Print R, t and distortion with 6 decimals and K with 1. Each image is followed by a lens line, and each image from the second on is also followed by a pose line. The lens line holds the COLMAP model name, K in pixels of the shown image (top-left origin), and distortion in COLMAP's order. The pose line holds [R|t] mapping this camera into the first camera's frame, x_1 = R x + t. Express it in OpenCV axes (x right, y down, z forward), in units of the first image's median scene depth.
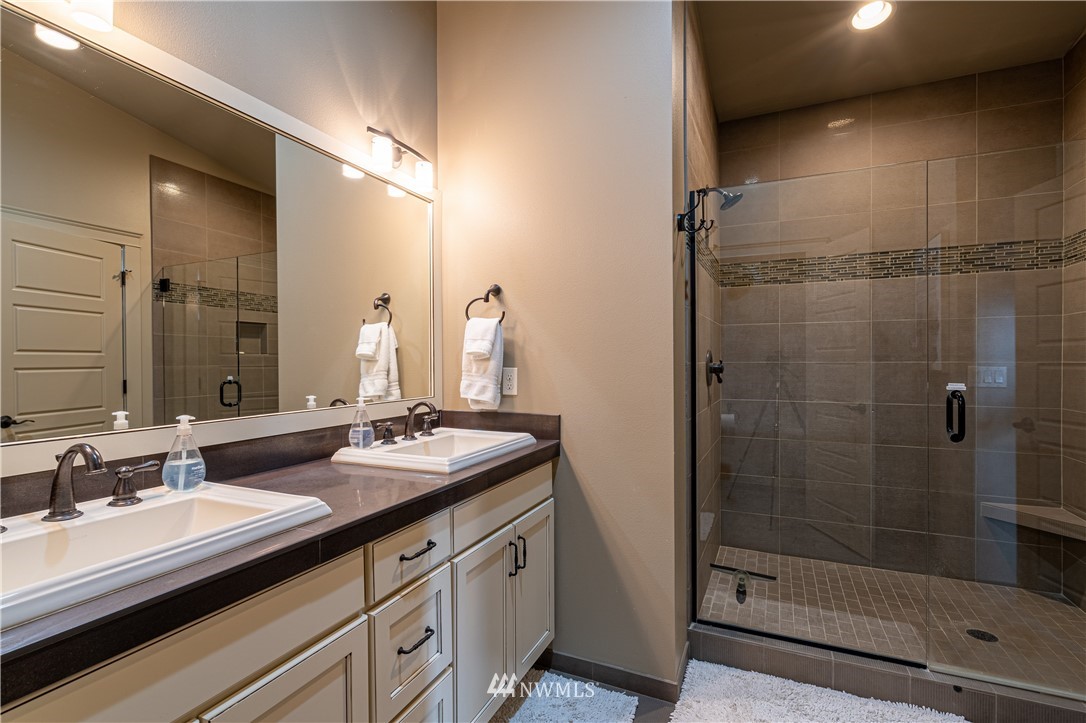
lens RADIAL K [[499.8, 0, 537.1], [0, 499.8, 365.1], [0, 0, 1]] dist [-0.002158, 0.000498]
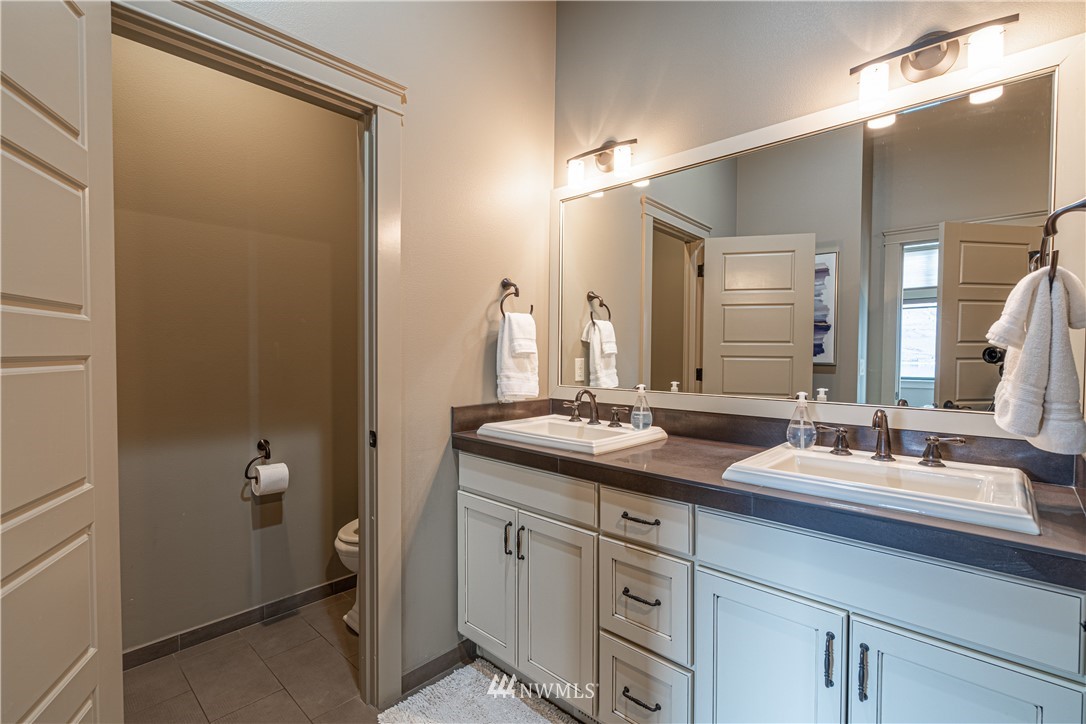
lens RADIAL K [[499.8, 0, 537.1], [0, 499.8, 365.6], [0, 0, 1]] dist [-0.002158, 0.000498]
pose [[-0.312911, 0.052570, -0.948326, 0.957852], [0.008747, 0.998584, 0.052470, -0.055881], [0.949742, 0.008124, -0.312928, 1.167364]]
